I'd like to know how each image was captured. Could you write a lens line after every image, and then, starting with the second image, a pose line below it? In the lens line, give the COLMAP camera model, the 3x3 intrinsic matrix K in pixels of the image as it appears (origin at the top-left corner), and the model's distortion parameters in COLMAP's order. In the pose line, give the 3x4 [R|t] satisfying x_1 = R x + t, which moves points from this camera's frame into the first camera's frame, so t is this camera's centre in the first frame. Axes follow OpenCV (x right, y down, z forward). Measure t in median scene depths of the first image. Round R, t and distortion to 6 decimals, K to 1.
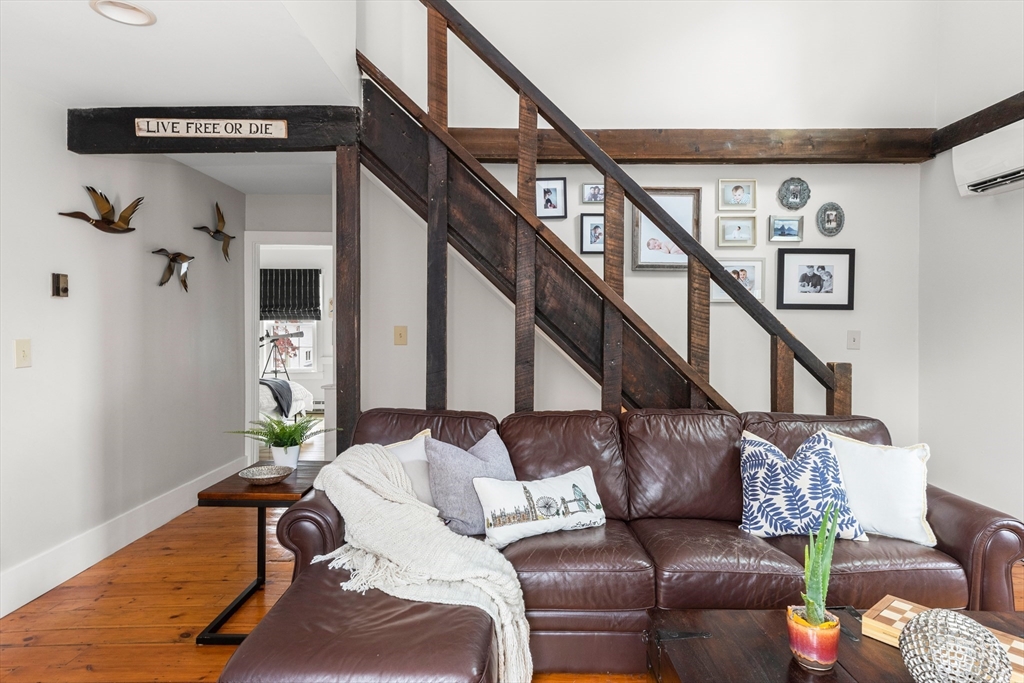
lens RADIAL K [[550.4, 0, 513.3], [0, 550.4, 336.0], [0, 0, 1]] dist [-0.000779, 0.001010]
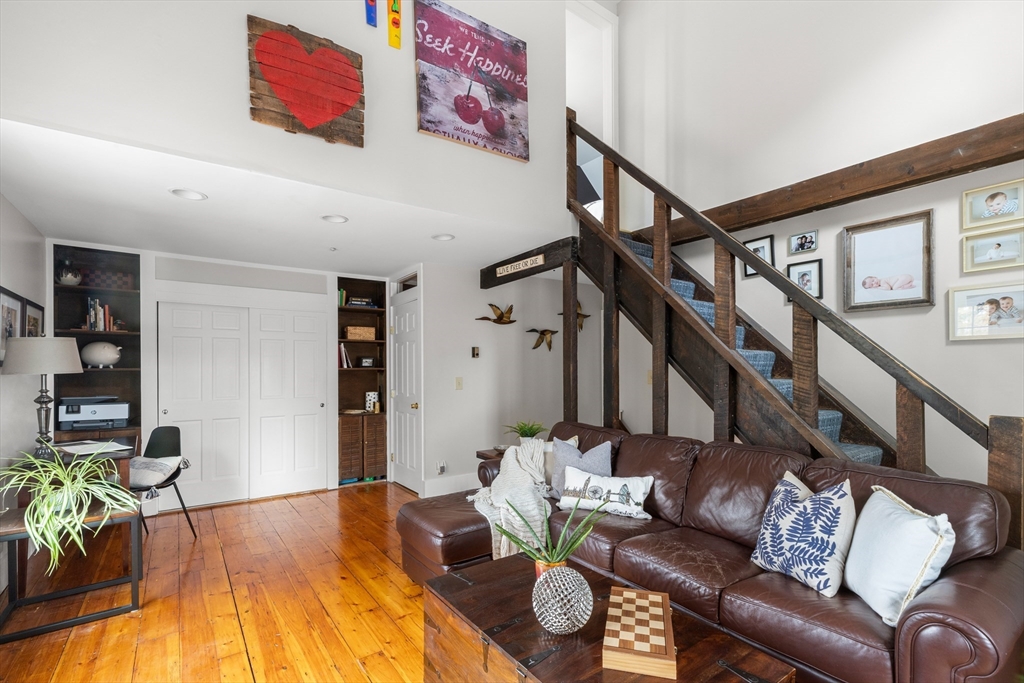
lens RADIAL K [[467.8, 0, 521.2], [0, 467.8, 368.2], [0, 0, 1]] dist [0.005182, 0.000048]
pose [[0.590205, -0.007229, -0.807221, 0.749346], [-0.010293, 0.999811, -0.016479, -0.001828], [0.807188, 0.018035, 0.590019, 0.067084]]
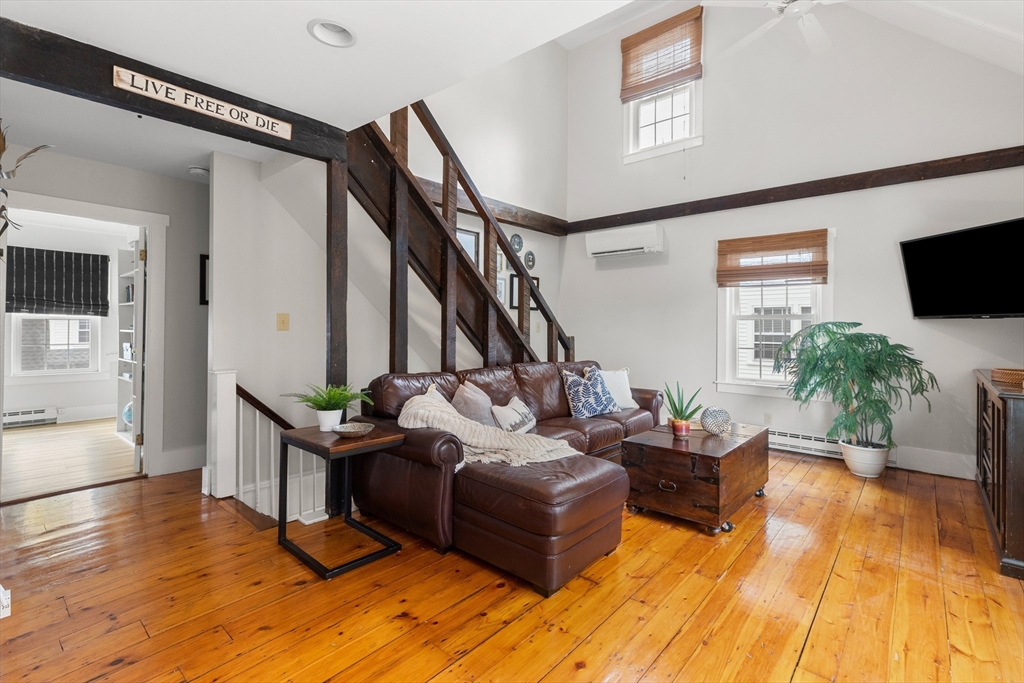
lens RADIAL K [[466.1, 0, 520.3], [0, 466.1, 325.9], [0, 0, 1]] dist [-0.001408, -0.000299]
pose [[0.653220, 0.003522, 0.757160, -0.821642], [0.011691, 0.999823, -0.014736, 0.034667], [-0.757078, 0.018478, 0.653063, 0.040625]]
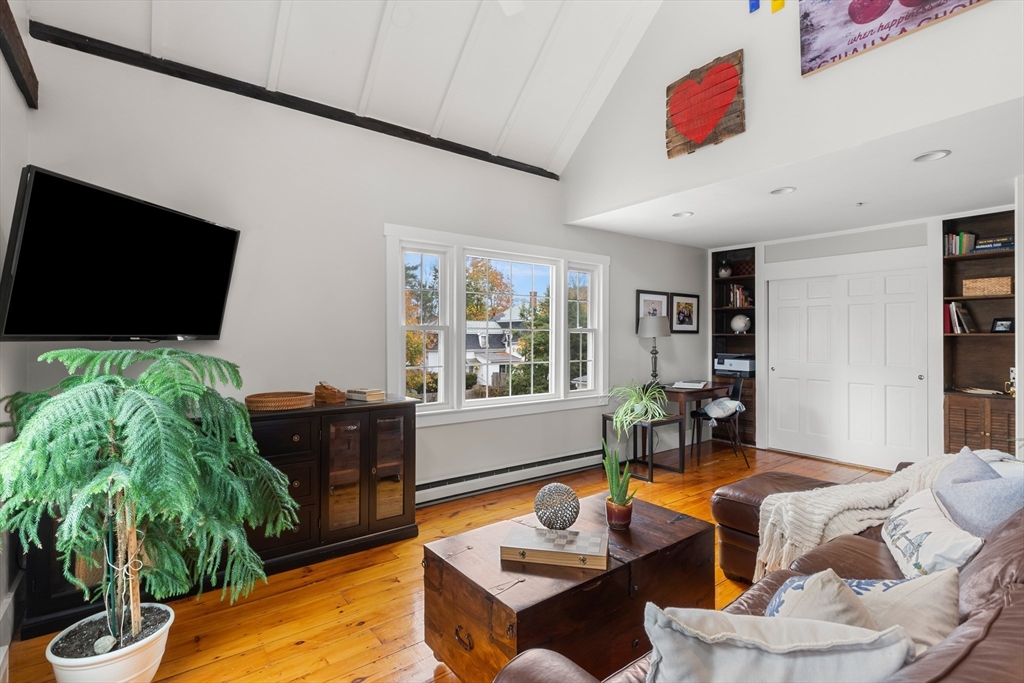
lens RADIAL K [[492.9, 0, 516.9], [0, 492.9, 333.8], [0, 0, 1]] dist [-0.001977, -0.000032]
pose [[-0.793593, -0.005739, -0.608421, 0.860401], [-0.015593, 0.999819, 0.010908, -0.020615], [0.608249, 0.018144, -0.793539, 0.985642]]
